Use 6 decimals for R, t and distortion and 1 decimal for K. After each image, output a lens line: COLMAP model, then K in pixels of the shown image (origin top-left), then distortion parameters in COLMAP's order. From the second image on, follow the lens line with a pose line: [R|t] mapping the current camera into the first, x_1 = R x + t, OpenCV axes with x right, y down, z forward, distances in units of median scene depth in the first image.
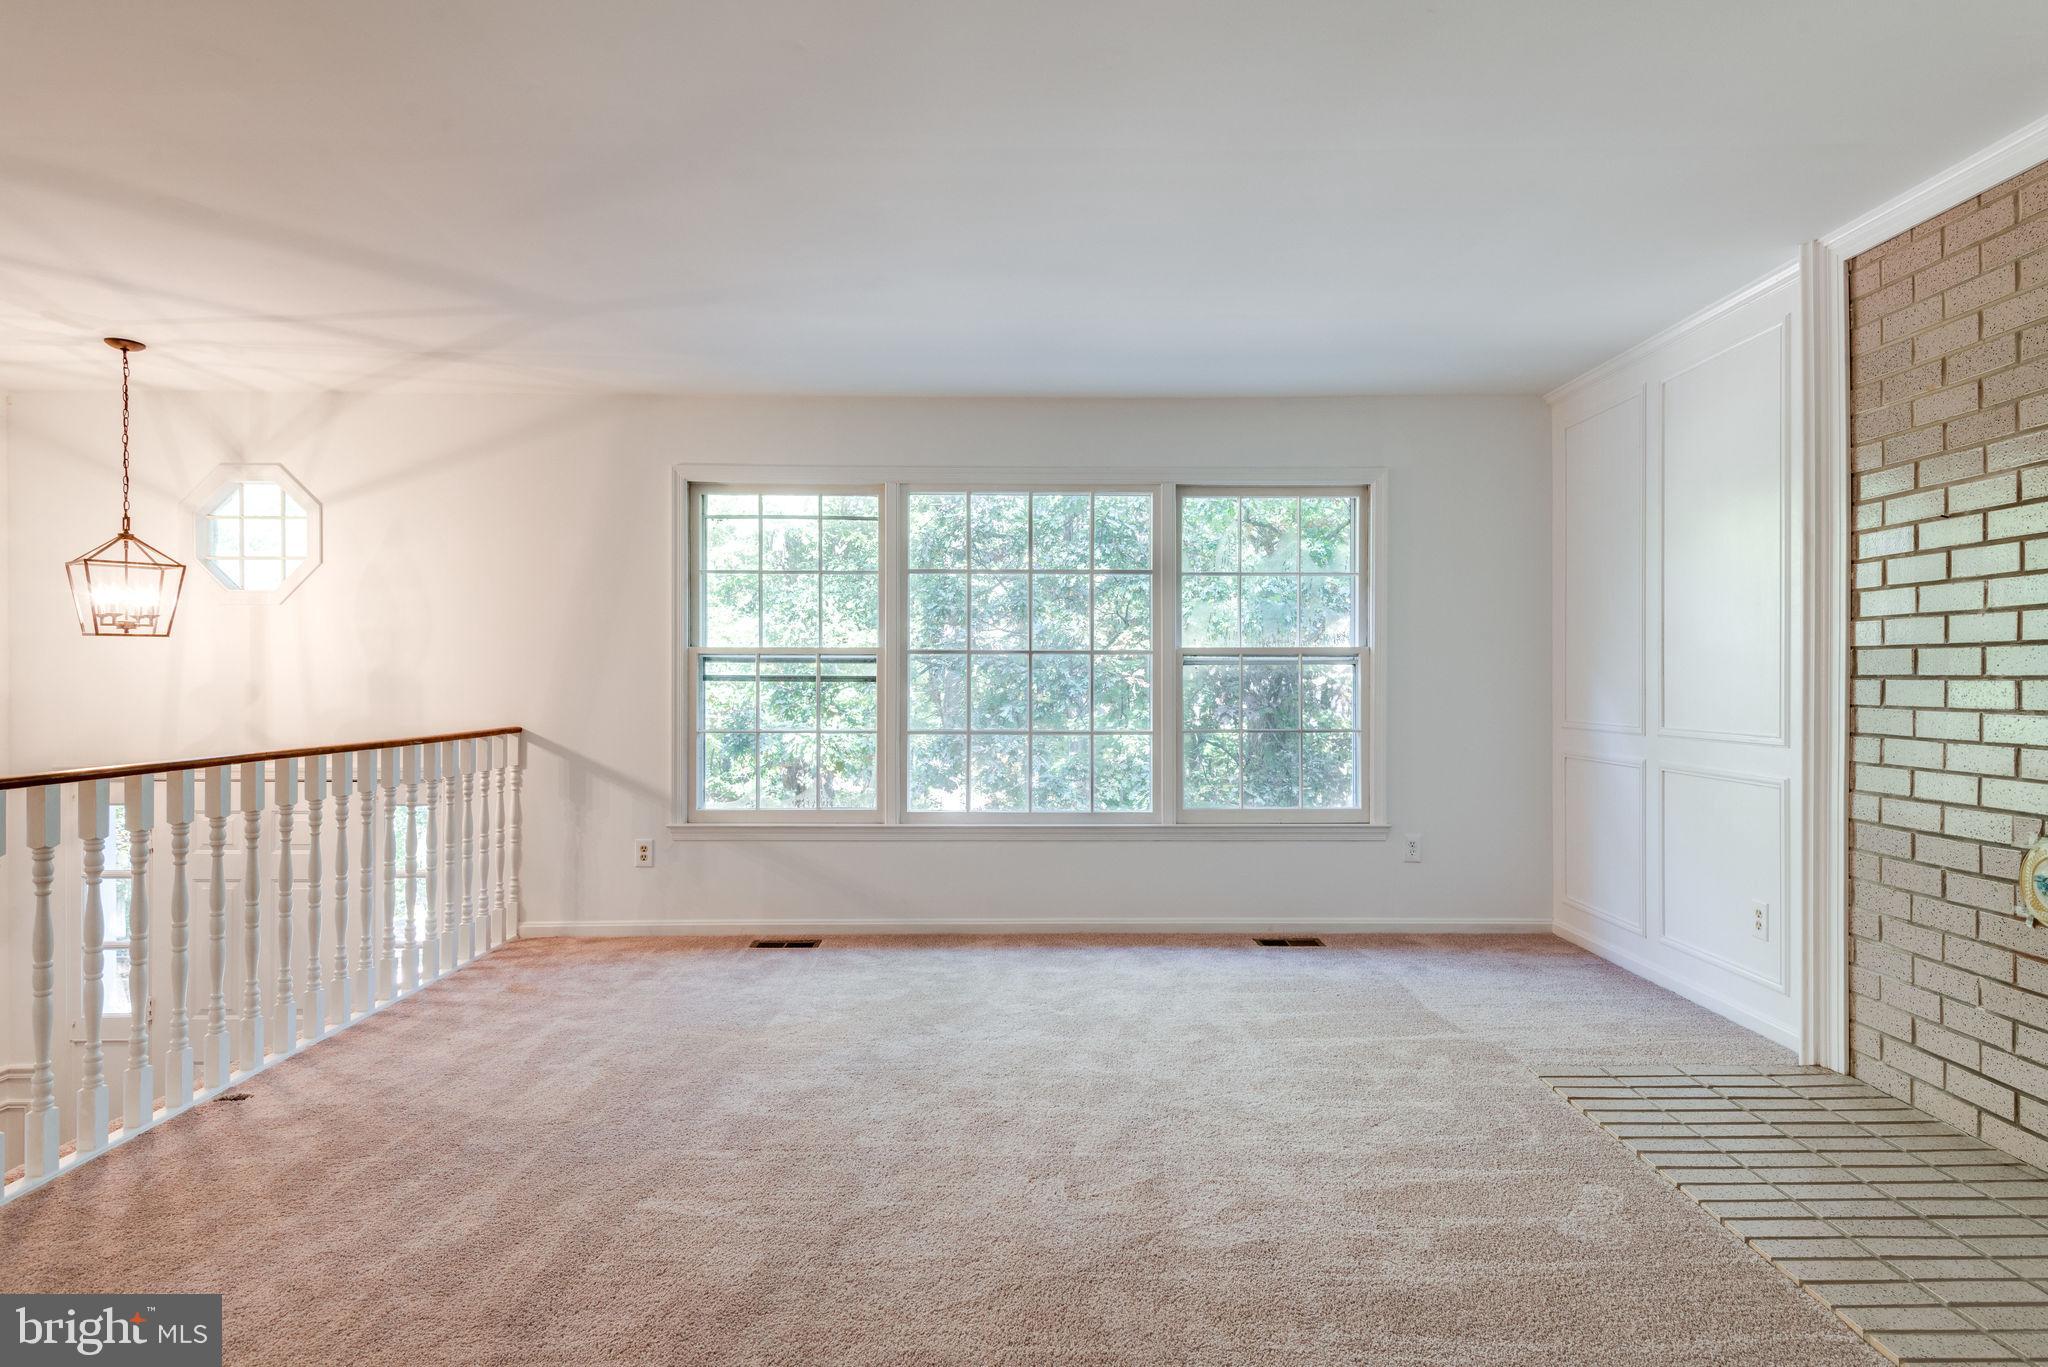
lens RADIAL K [[1146.3, 0, 1039.0], [0, 1146.3, 676.5], [0, 0, 1]] dist [0.016572, -0.004460]
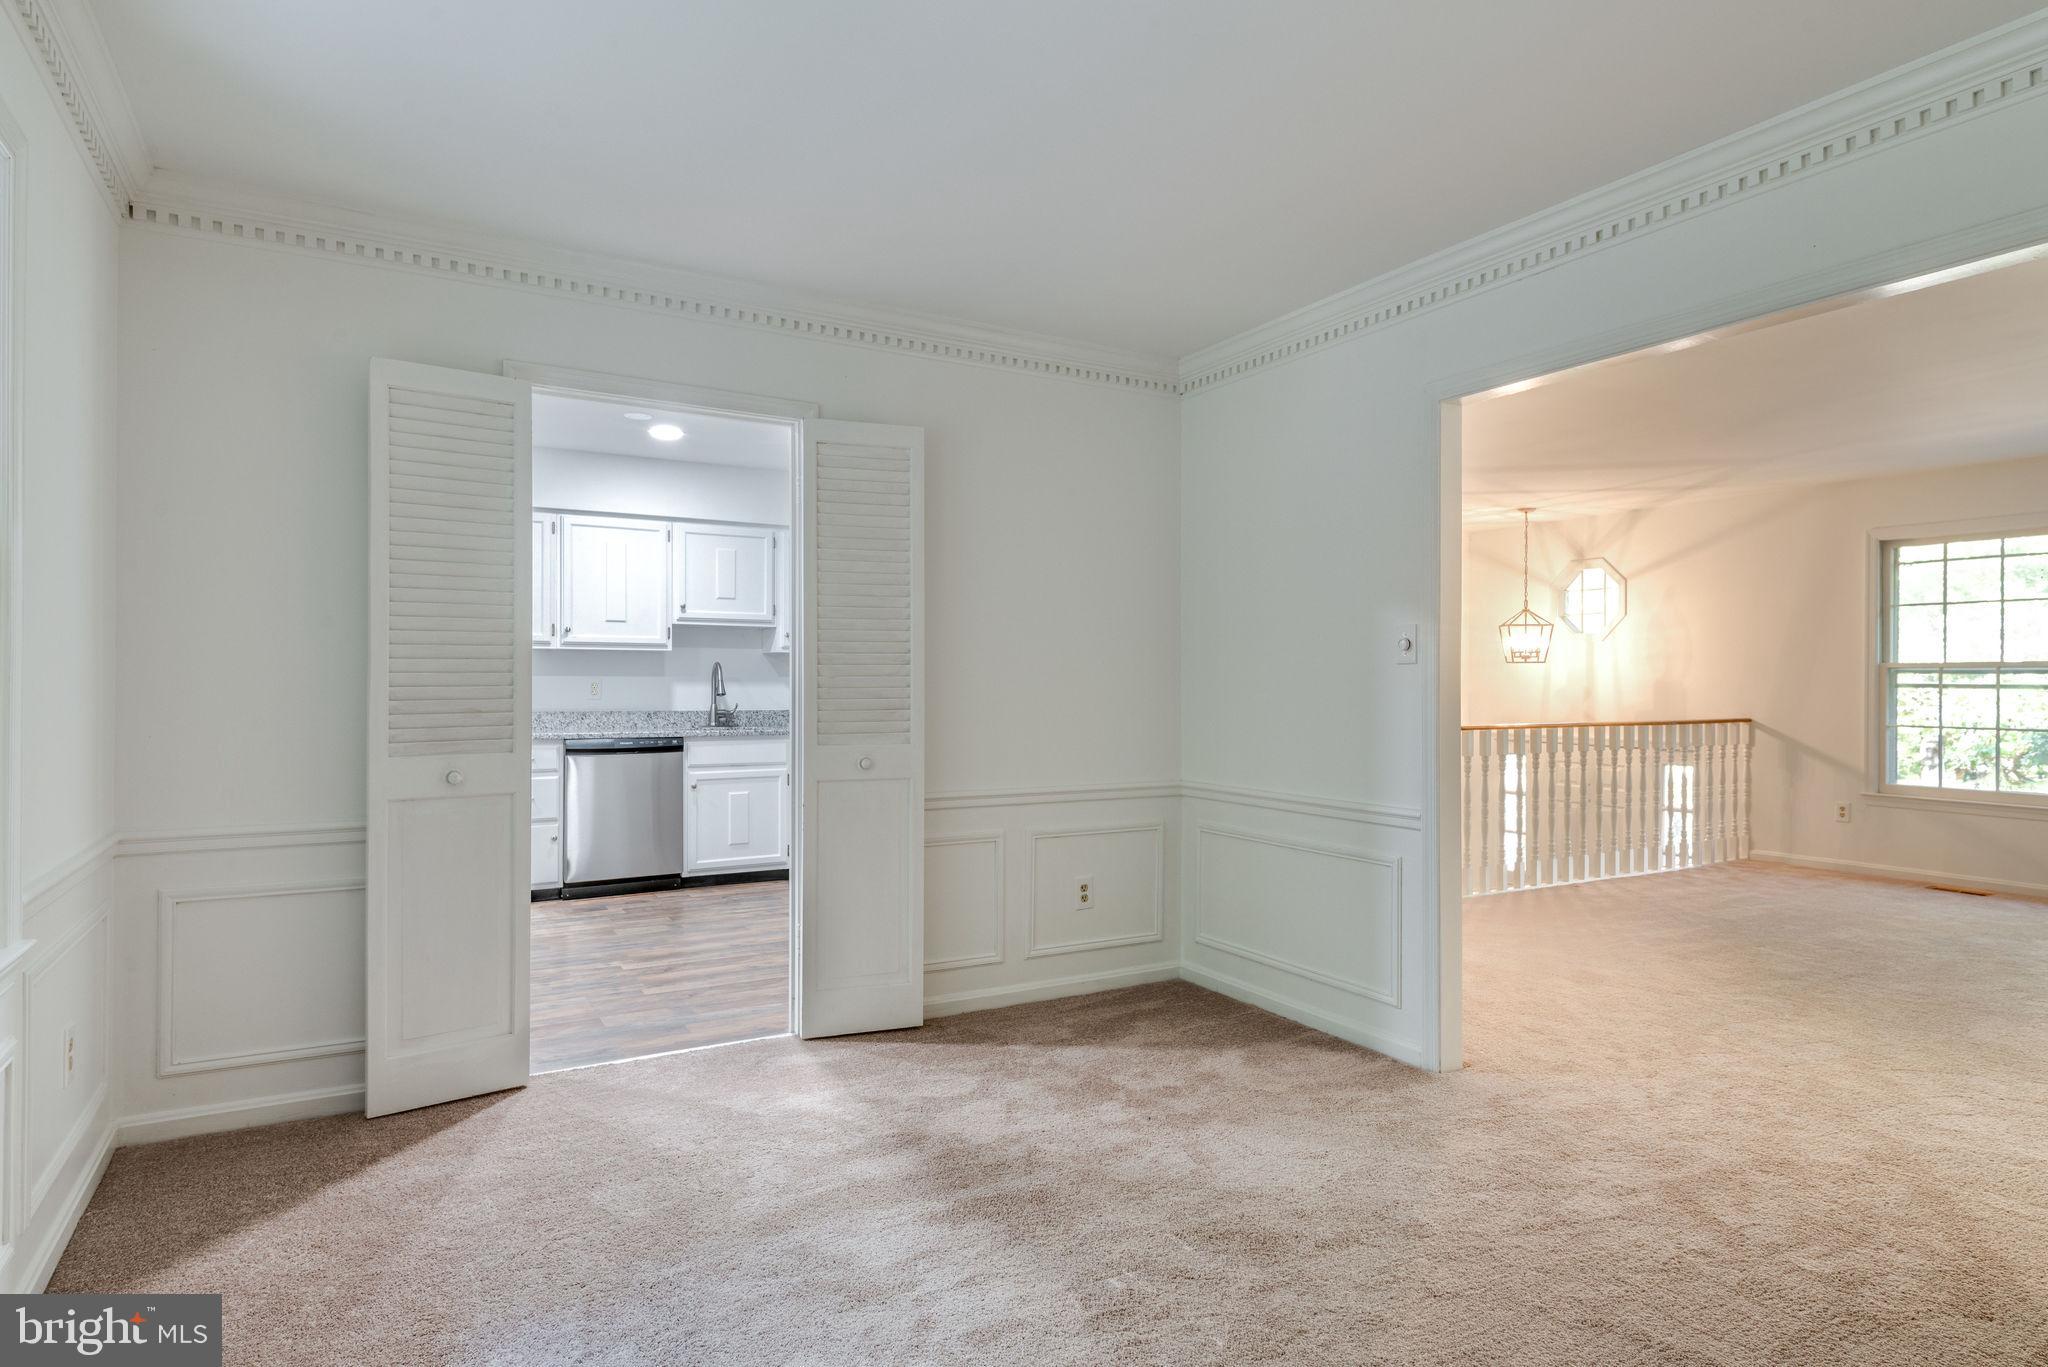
lens RADIAL K [[1146.3, 0, 1035.4], [0, 1146.3, 686.6], [0, 0, 1]] dist [0.016572, -0.004460]
pose [[0.492012, -0.000069, -0.870588, 0.395720], [-0.003916, 0.999990, -0.002293, 0.010026], [0.870579, 0.004537, 0.492007, -0.544245]]
